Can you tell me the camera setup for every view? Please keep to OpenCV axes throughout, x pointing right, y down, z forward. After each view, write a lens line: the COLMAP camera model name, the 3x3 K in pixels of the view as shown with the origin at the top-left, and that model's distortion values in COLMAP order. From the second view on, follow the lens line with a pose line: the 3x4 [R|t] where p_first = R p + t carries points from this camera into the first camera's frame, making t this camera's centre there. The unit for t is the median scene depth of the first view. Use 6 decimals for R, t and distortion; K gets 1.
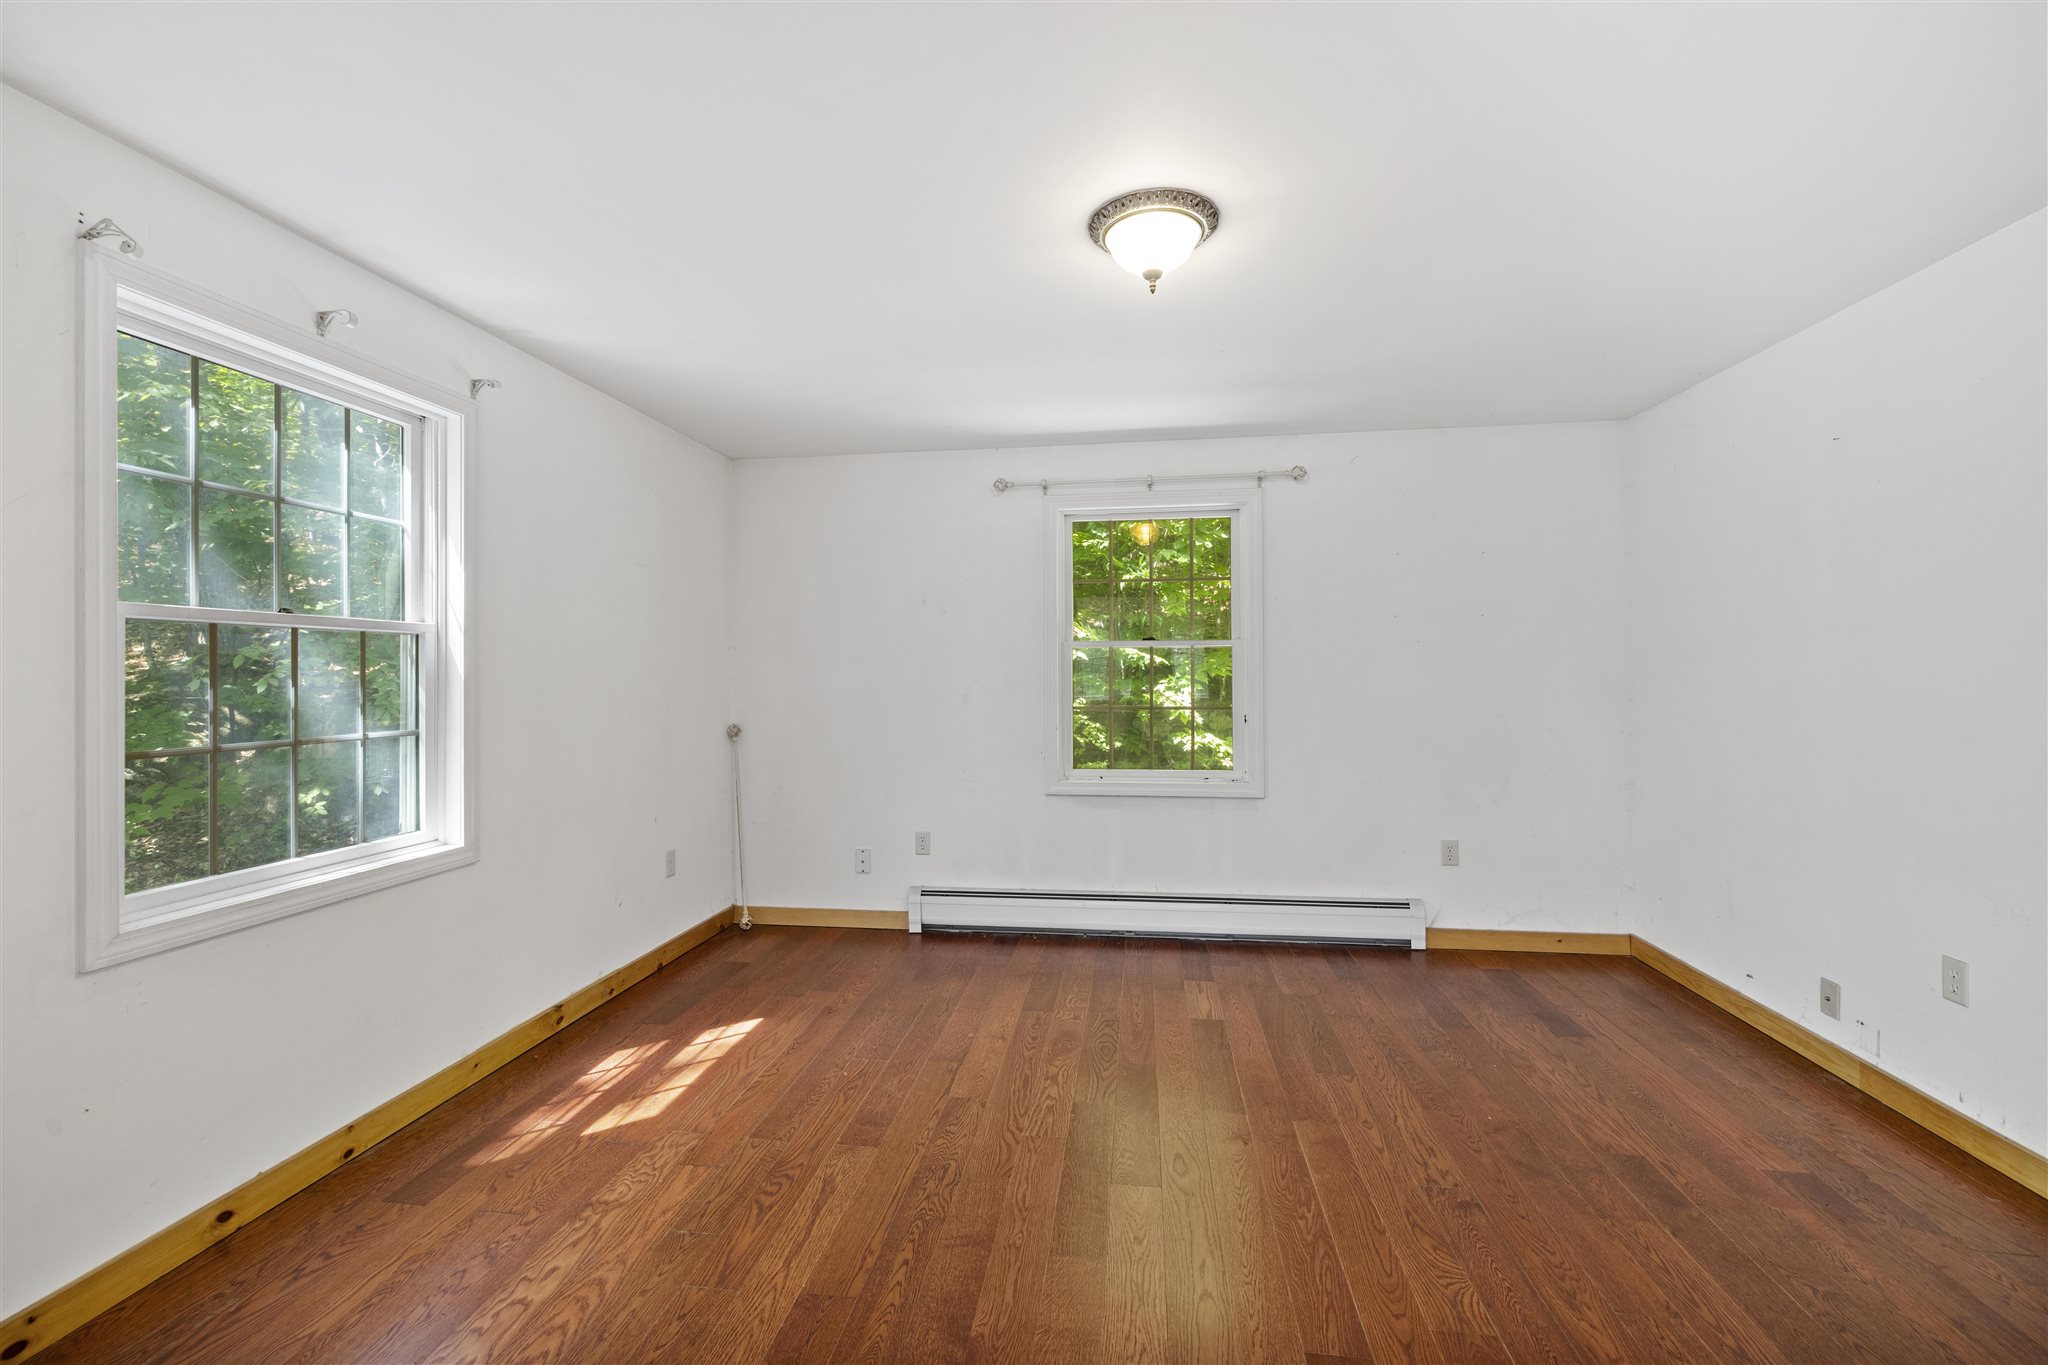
lens RADIAL K [[864.6, 0, 989.1], [0, 864.6, 669.4], [0, 0, 1]] dist [0.000669, -0.000640]
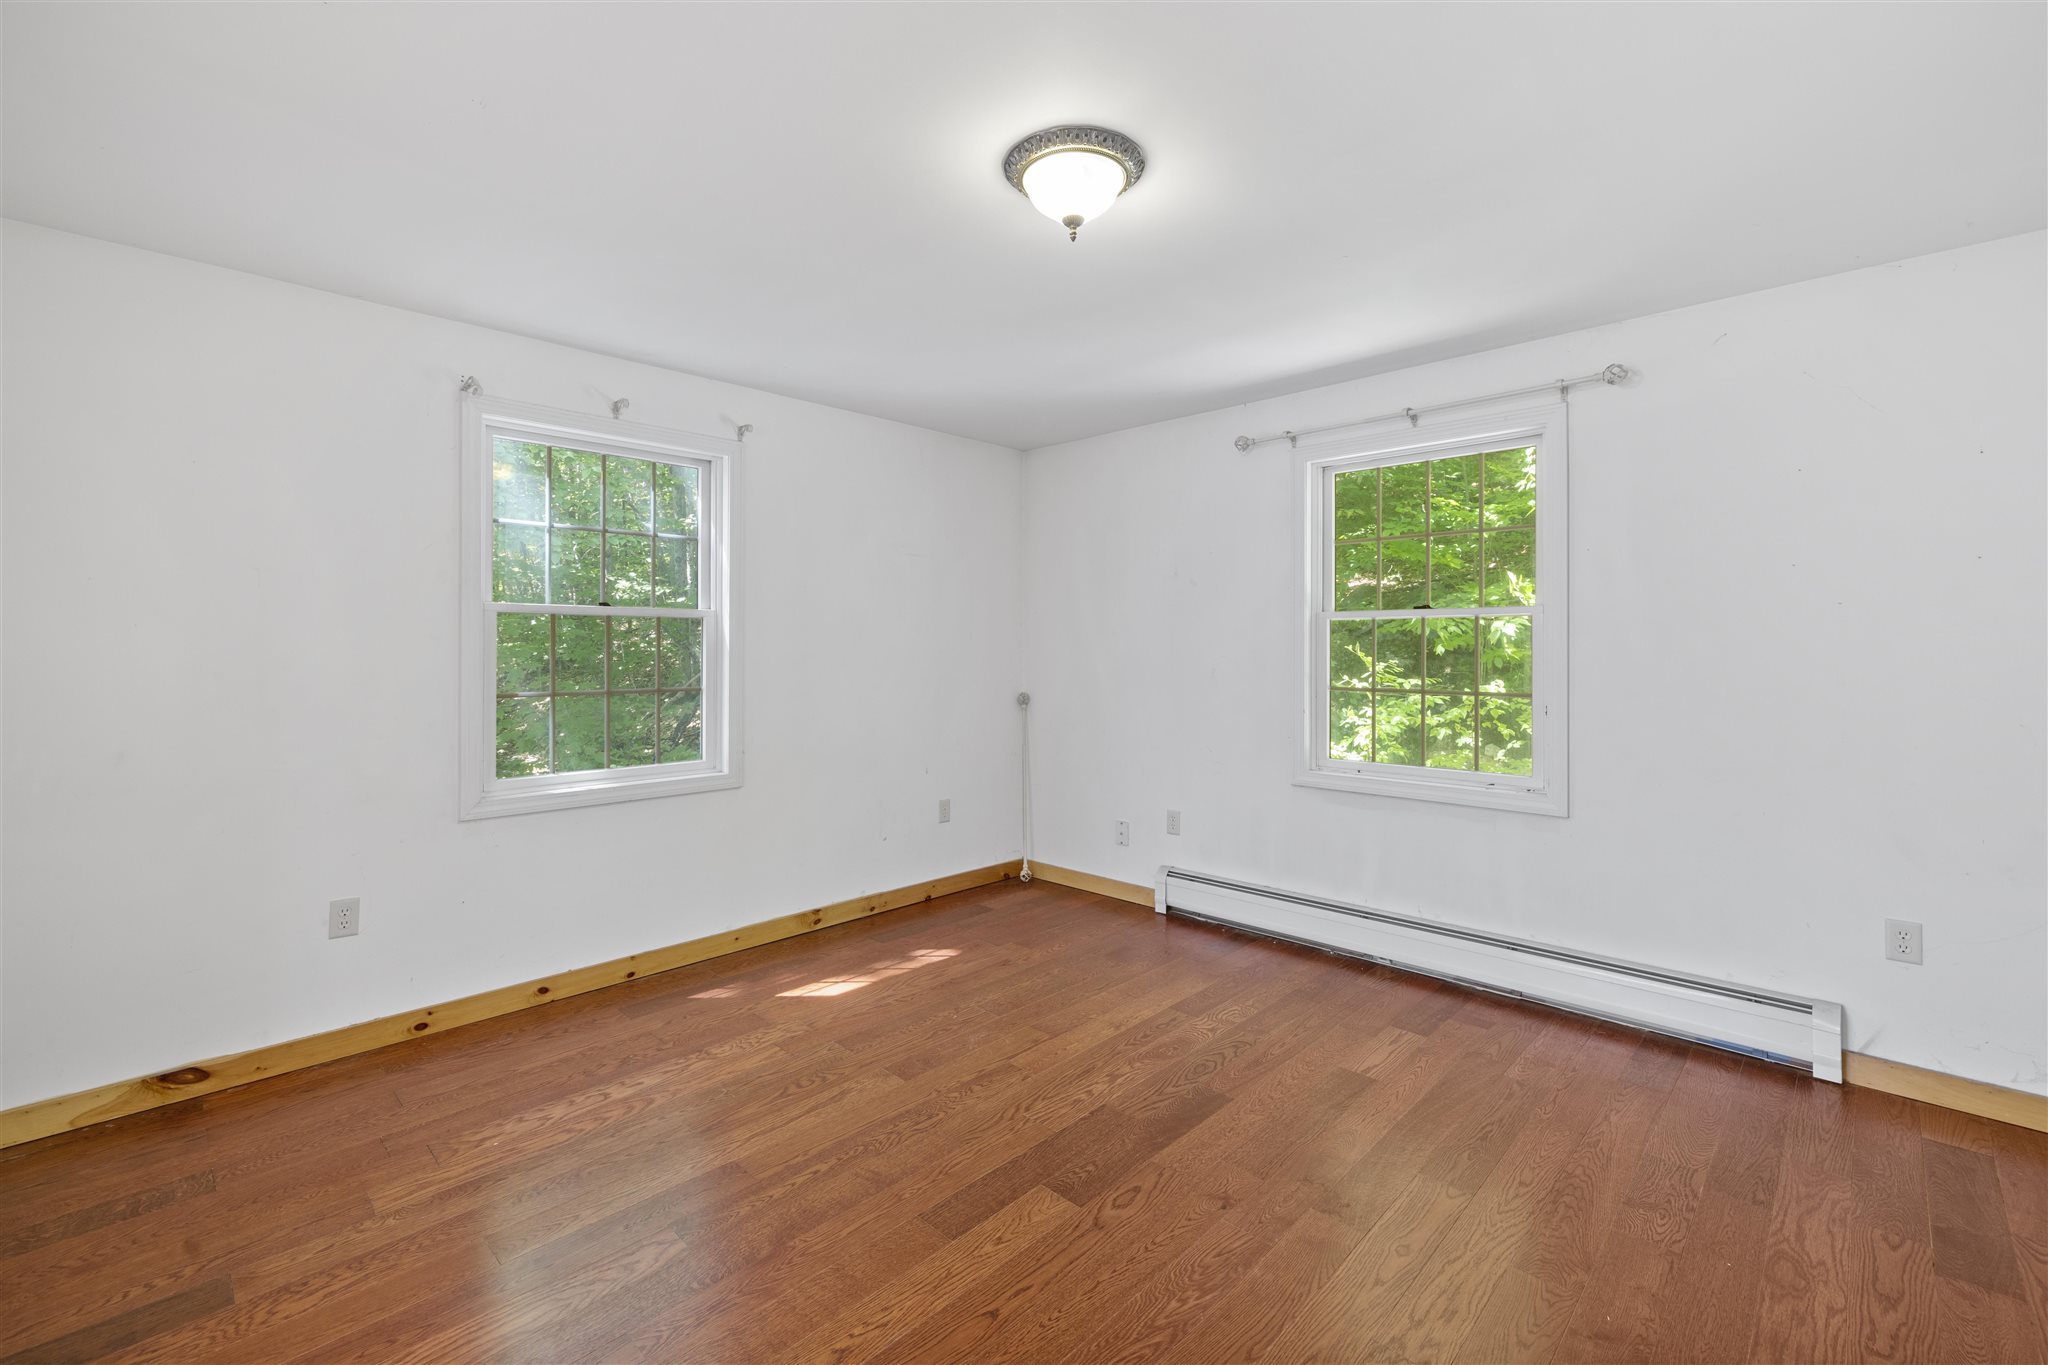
lens RADIAL K [[864.6, 0, 1010.6], [0, 864.6, 646.3], [0, 0, 1]] dist [0.000669, -0.000640]
pose [[0.807805, 0.005200, -0.589427, 0.434479], [-0.001143, 0.999973, 0.007255, -0.004973], [0.589449, -0.005187, 0.807789, 0.136335]]
